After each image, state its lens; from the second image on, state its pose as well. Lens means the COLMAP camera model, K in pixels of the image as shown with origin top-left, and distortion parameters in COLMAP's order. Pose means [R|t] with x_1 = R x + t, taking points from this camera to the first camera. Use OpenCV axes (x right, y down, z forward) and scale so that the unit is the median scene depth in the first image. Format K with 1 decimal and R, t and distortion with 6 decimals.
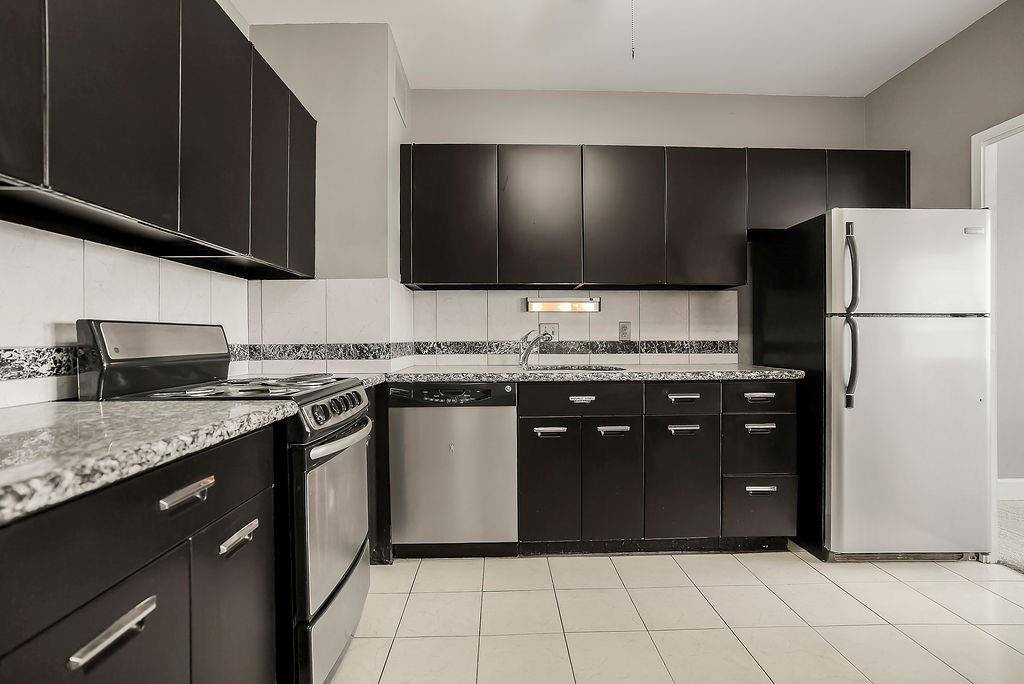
lens RADIAL K [[487.6, 0, 512.0], [0, 487.6, 342.0], [0, 0, 1]] dist [0.000679, 0.000908]
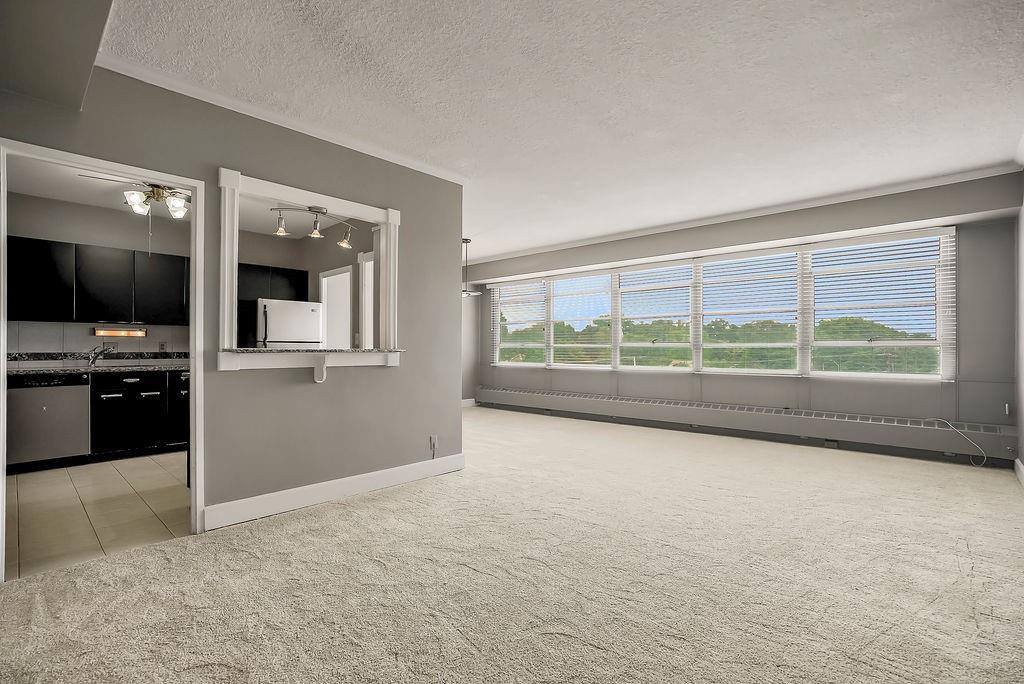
lens RADIAL K [[487.6, 0, 512.0], [0, 487.6, 342.0], [0, 0, 1]] dist [0.000679, 0.000908]
pose [[0.715489, 0.010675, 0.698542, -0.150471], [0.002970, 0.999828, -0.018321, -0.003497], [-0.698618, 0.015183, 0.715334, -1.623647]]
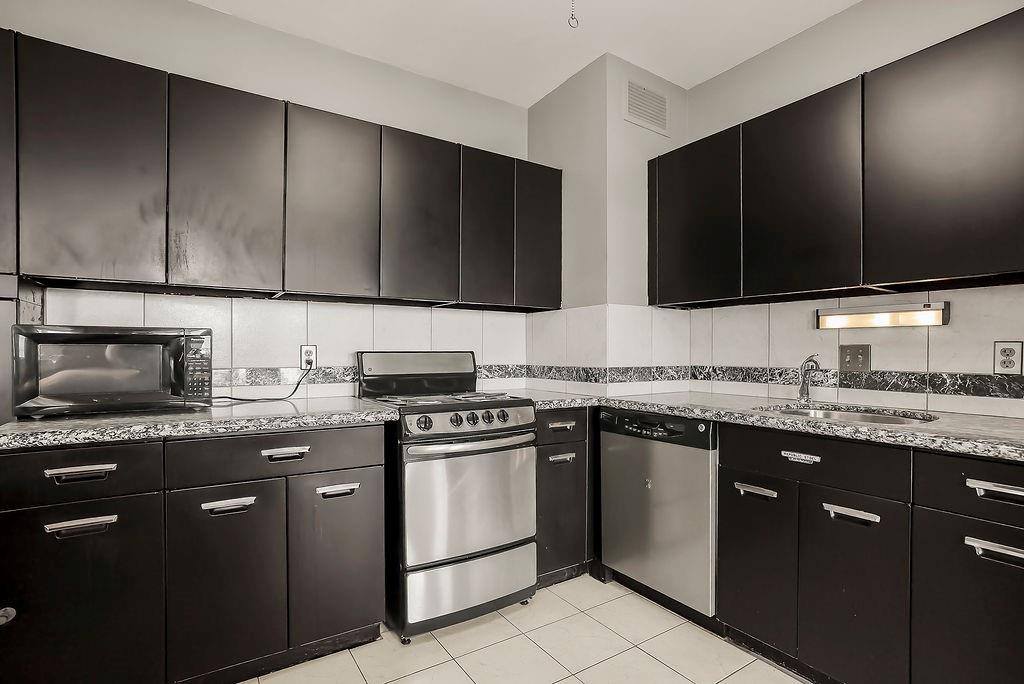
lens RADIAL K [[499.0, 0, 513.2], [0, 499.0, 360.5], [0, 0, 1]] dist [-0.002225, 0.000277]
pose [[0.537844, 0.021136, -0.842779, 0.517157], [-0.011419, 0.999777, 0.017786, -0.028633], [0.842967, 0.000057, 0.537965, 0.273343]]
